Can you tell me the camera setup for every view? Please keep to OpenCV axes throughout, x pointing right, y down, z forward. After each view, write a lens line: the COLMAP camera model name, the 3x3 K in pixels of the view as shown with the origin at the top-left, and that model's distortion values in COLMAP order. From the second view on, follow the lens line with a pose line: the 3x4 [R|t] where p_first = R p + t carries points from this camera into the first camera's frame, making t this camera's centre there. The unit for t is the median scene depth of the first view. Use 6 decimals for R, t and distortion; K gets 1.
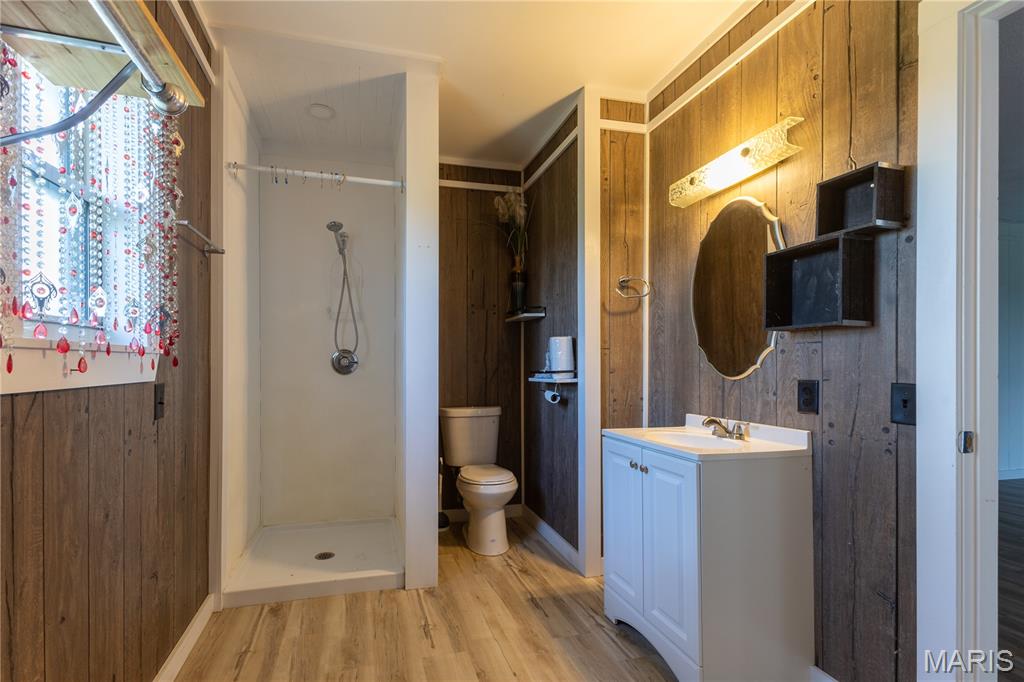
lens RADIAL K [[462.5, 0, 508.8], [0, 462.5, 358.1], [0, 0, 1]] dist [0.002282, 0.000270]
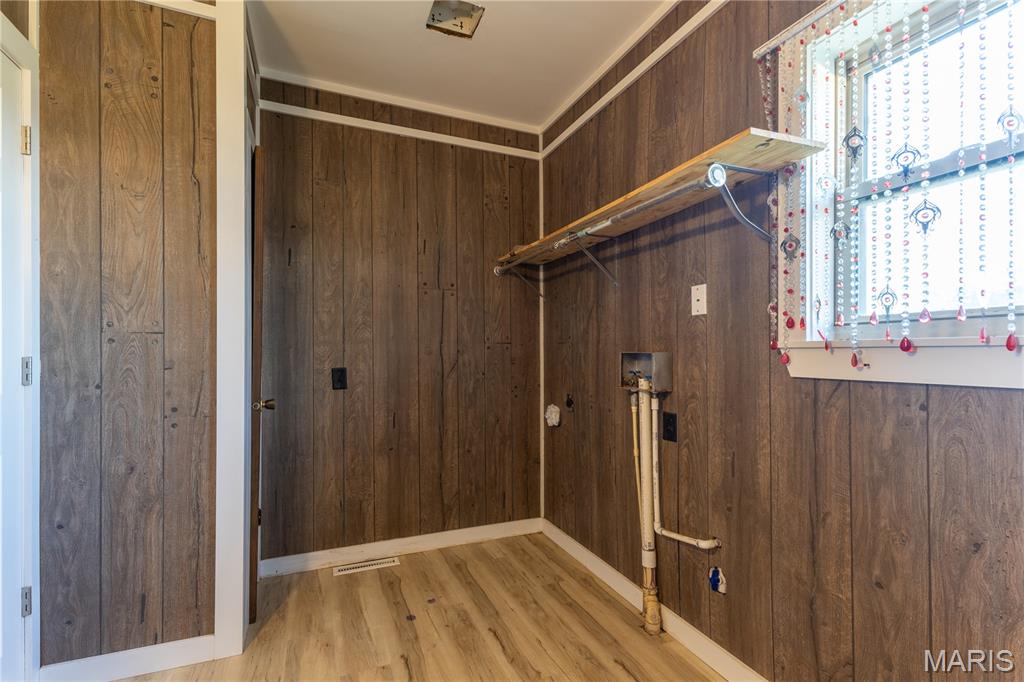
lens RADIAL K [[462.5, 0, 508.8], [0, 462.5, 358.1], [0, 0, 1]] dist [0.002282, 0.000270]
pose [[-0.996629, -0.006726, -0.081759, 0.038933], [-0.006595, 0.999976, -0.001880, 0.018221], [0.081770, -0.001334, -0.996650, 2.208258]]
